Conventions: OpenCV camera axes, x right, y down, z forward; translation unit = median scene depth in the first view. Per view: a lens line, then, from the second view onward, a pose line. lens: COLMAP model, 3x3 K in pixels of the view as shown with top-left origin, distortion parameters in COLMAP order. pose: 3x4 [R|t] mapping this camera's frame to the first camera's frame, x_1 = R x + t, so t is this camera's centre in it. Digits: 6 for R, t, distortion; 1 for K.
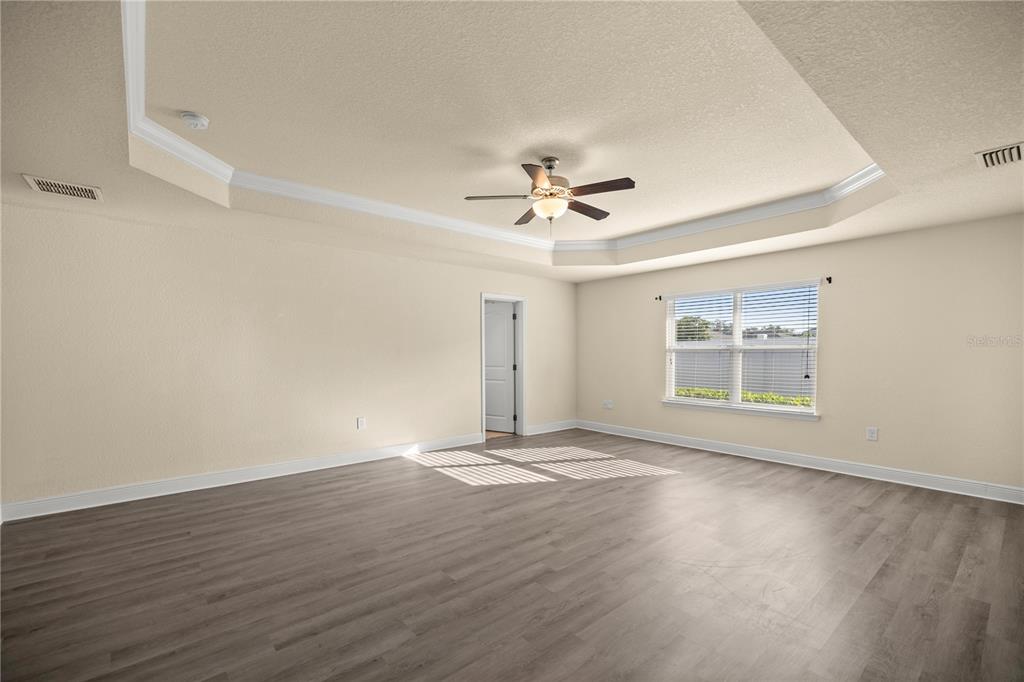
lens RADIAL K [[431.5, 0, 512.6], [0, 431.5, 348.7], [0, 0, 1]] dist [0.004179, -0.000139]
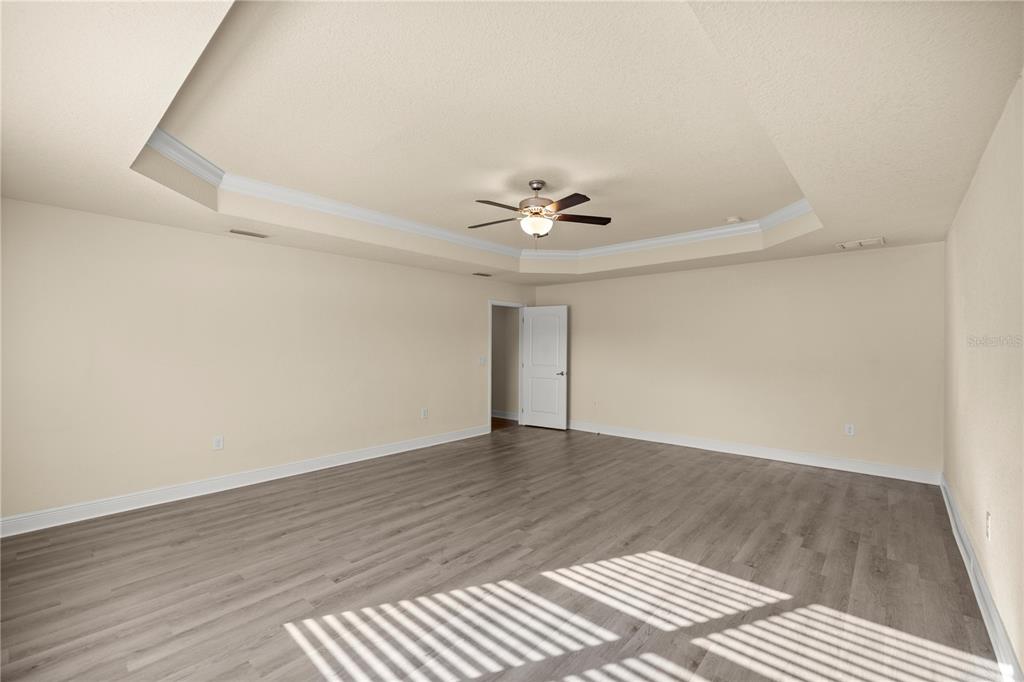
lens RADIAL K [[431.5, 0, 511.6], [0, 431.5, 343.1], [0, 0, 1]] dist [0.004179, -0.000139]
pose [[-0.989486, -0.000793, -0.144623, 0.235029], [0.000795, 0.999940, -0.010925, -0.012729], [0.144623, -0.010925, -0.989426, 1.611284]]
